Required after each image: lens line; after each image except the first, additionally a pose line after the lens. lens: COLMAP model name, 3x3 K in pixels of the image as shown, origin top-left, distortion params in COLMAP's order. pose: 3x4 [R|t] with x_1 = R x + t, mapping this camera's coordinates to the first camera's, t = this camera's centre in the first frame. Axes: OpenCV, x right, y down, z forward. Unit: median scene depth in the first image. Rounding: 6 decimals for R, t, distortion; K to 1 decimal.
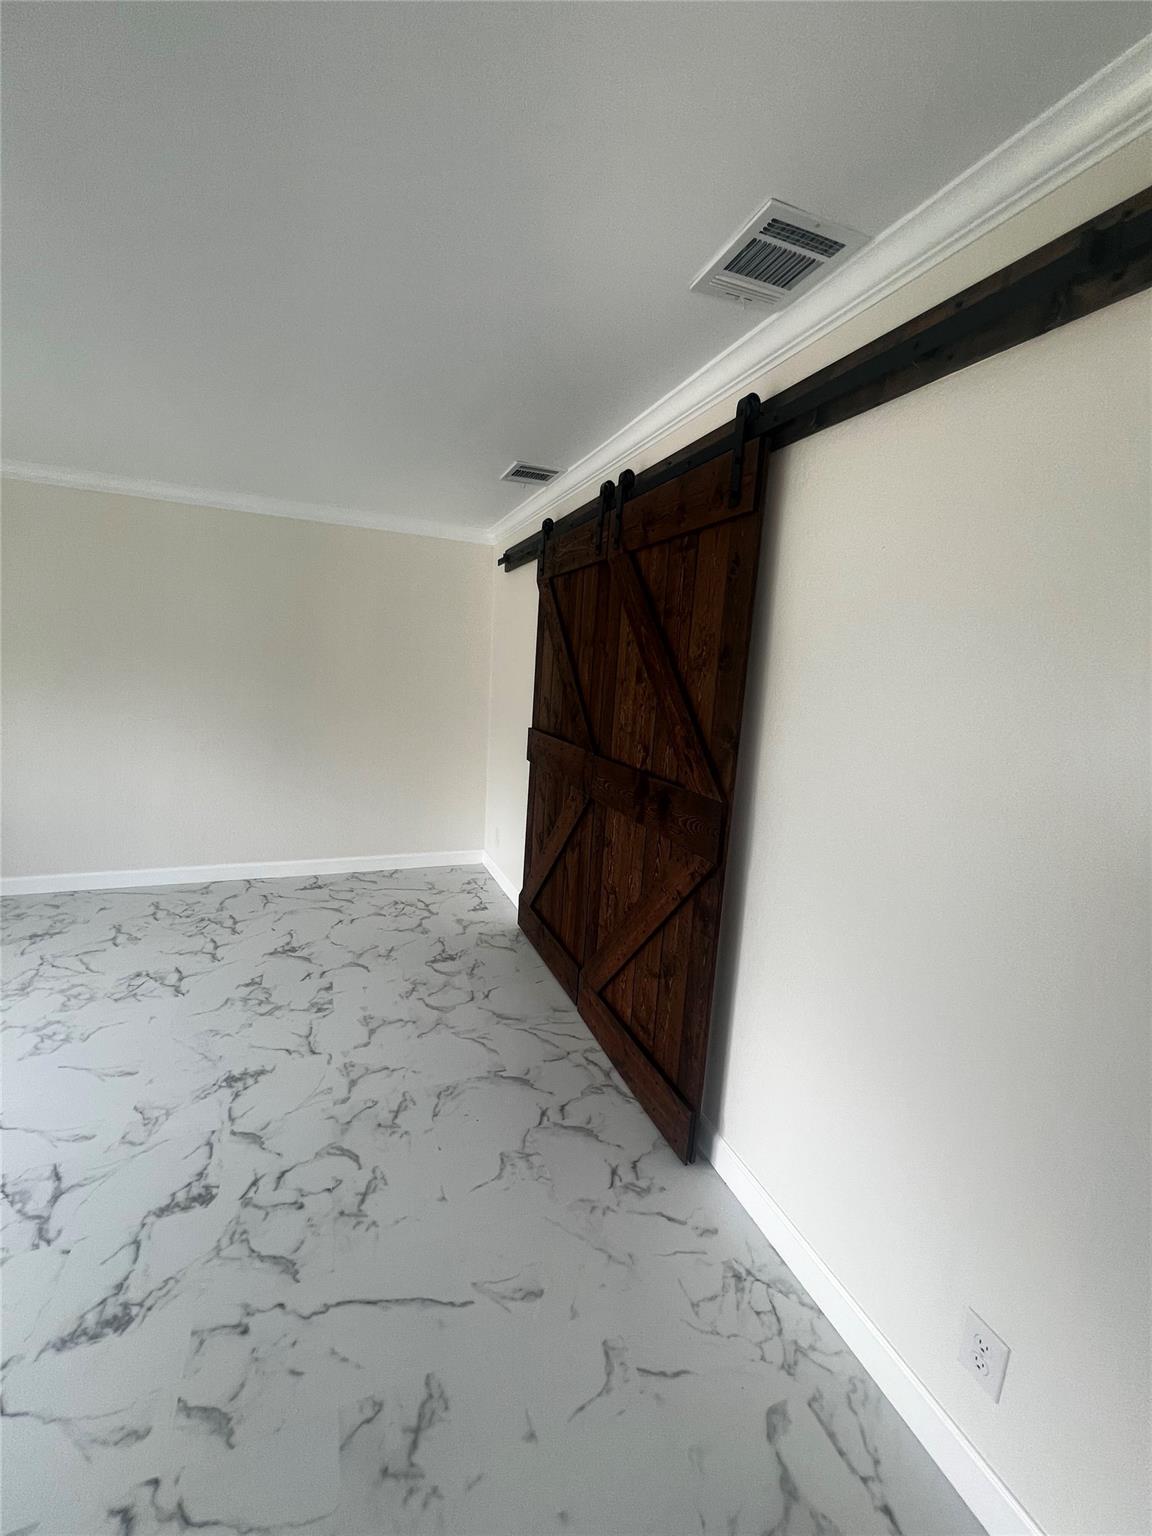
lens RADIAL K [[610.9, 0, 579.4], [0, 610.9, 764.0], [0, 0, 1]] dist [-0.003467, 0.001052]
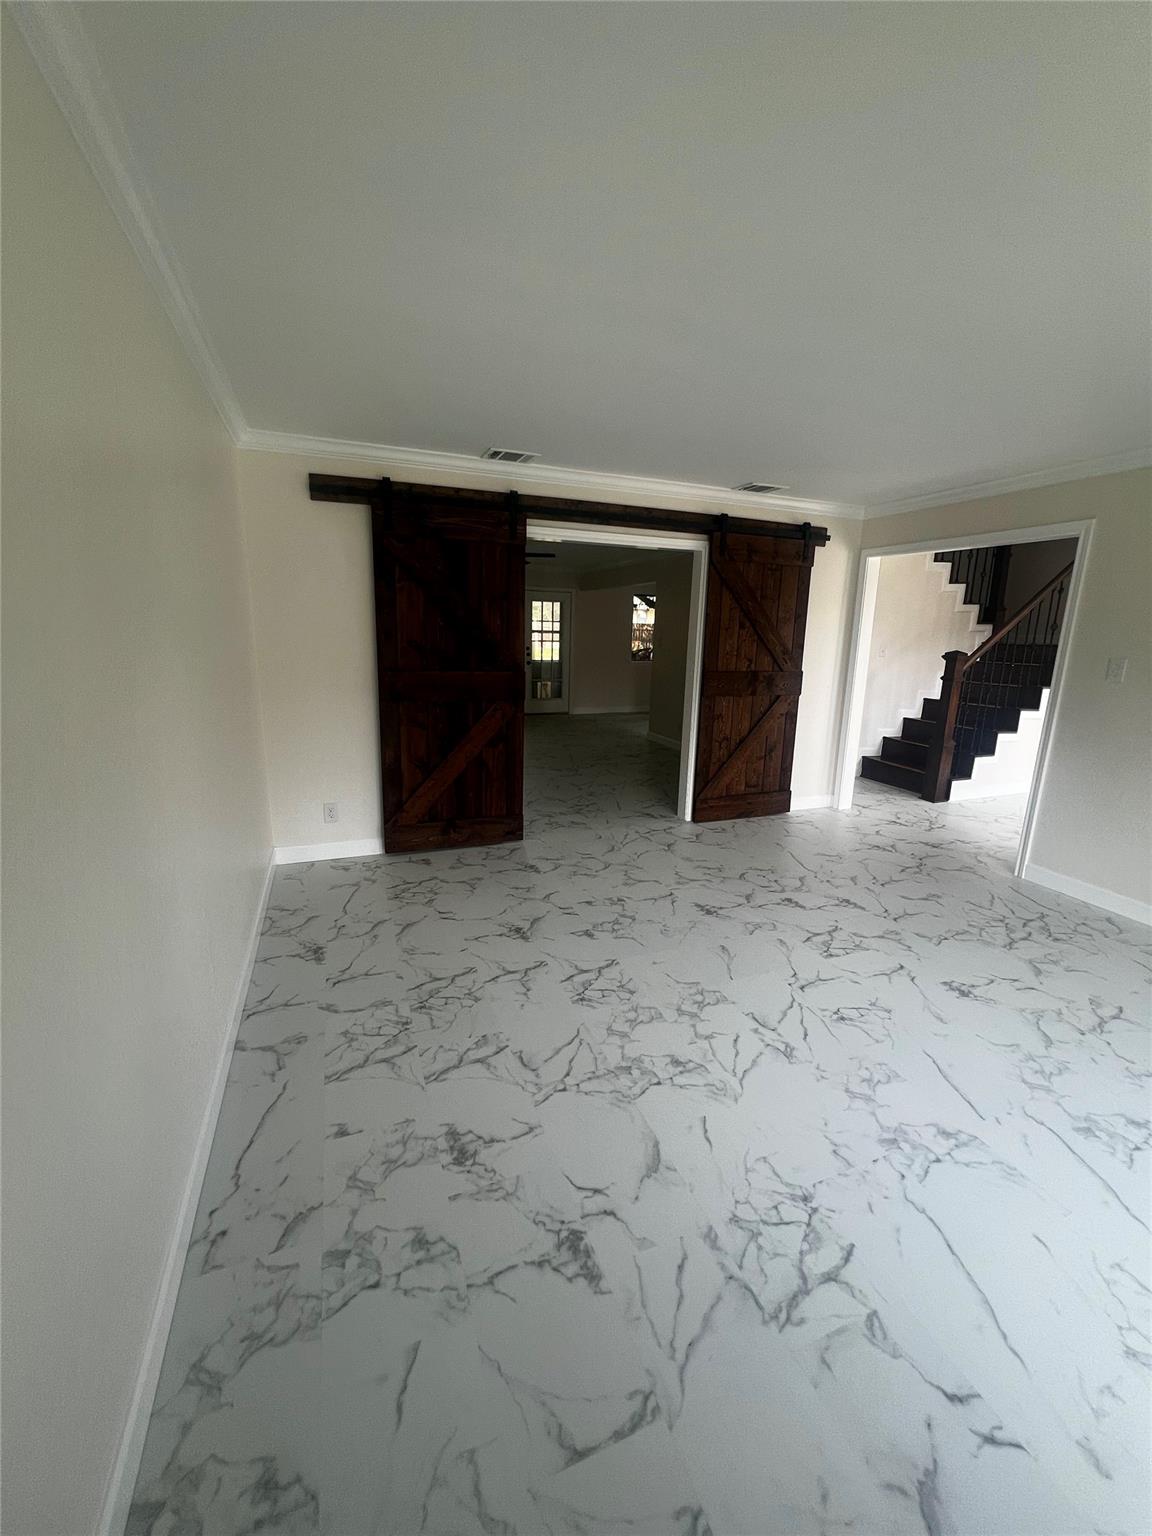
lens RADIAL K [[610.9, 0, 582.4], [0, 610.9, 763.6], [0, 0, 1]] dist [-0.003467, 0.001052]
pose [[0.016621, -0.273300, 0.961785, -2.139896], [0.130941, 0.954229, 0.268890, -0.303129], [-0.991251, 0.121468, 0.051647, 1.330101]]
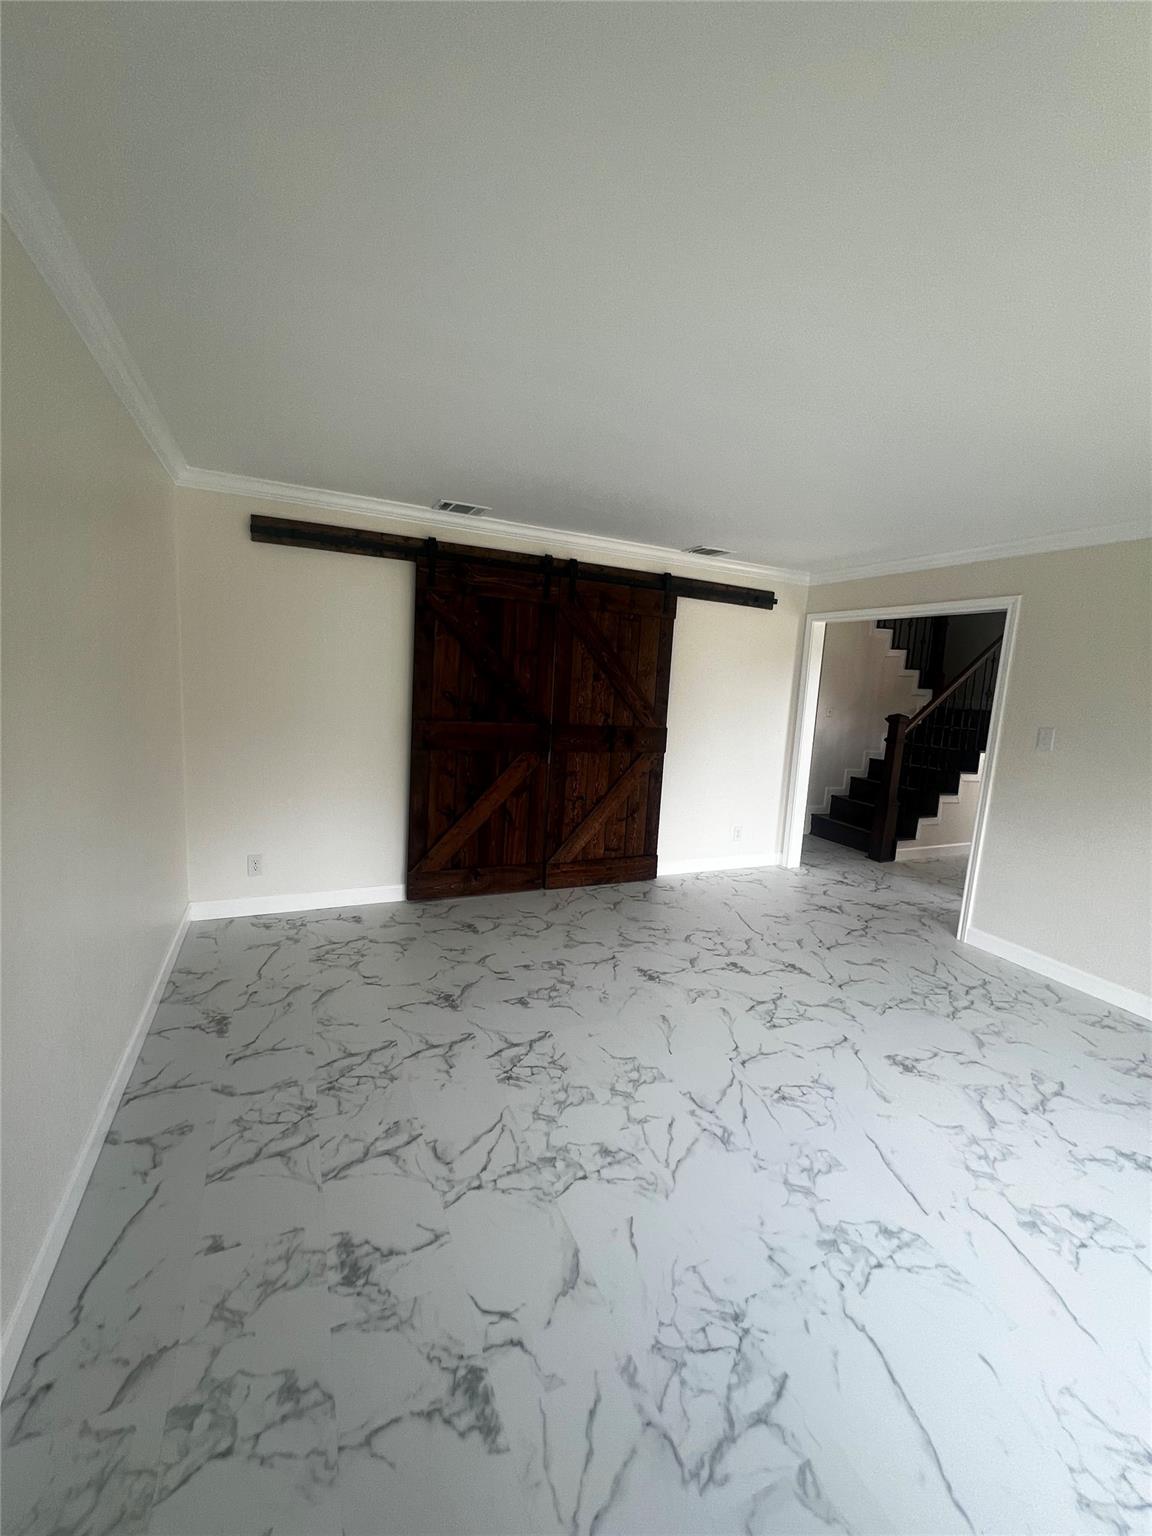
lens RADIAL K [[610.9, 0, 582.0], [0, 610.9, 764.2], [0, 0, 1]] dist [-0.003467, 0.001052]
pose [[-0.039411, -0.197986, 0.979412, -2.089015], [0.092916, 0.975201, 0.200874, -0.305411], [-0.994894, 0.098920, -0.020038, 1.279938]]
